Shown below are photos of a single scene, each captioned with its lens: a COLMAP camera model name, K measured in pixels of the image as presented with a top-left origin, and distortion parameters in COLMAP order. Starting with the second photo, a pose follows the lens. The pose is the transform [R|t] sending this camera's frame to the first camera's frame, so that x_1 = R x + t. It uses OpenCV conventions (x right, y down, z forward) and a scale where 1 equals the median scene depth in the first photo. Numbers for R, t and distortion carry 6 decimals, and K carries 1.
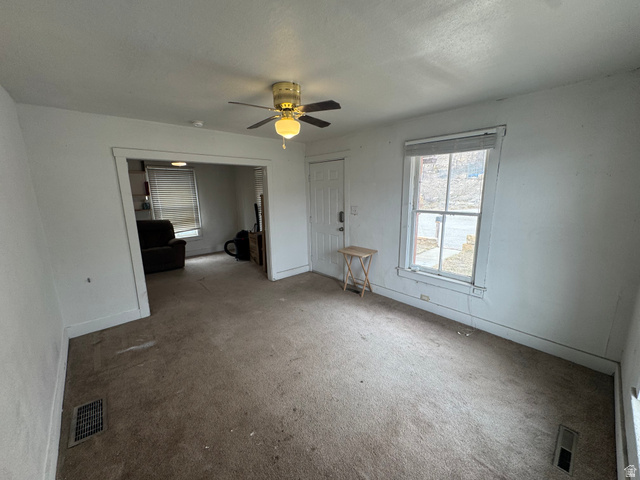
lens RADIAL K [[255.8, 0, 317.1], [0, 255.8, 241.7], [0, 0, 1]] dist [-0.002395, 0.000586]
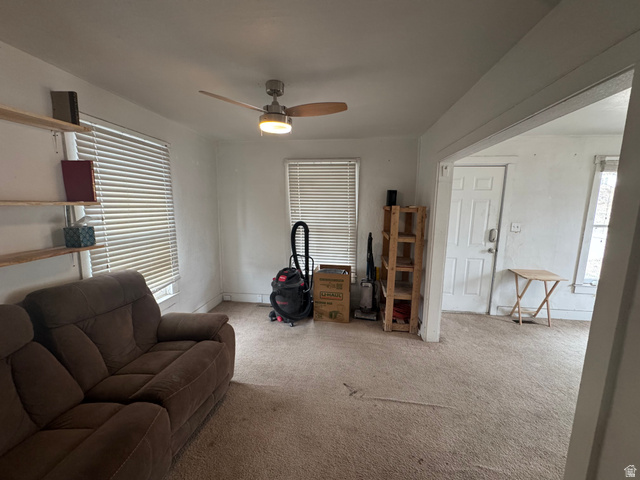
lens RADIAL K [[255.8, 0, 319.2], [0, 255.8, 239.3], [0, 0, 1]] dist [-0.002395, 0.000586]
pose [[0.751444, -0.065155, 0.656572, -0.838612], [0.108787, 0.993728, -0.025895, -0.121495], [-0.650766, 0.090885, 0.753819, 0.732435]]
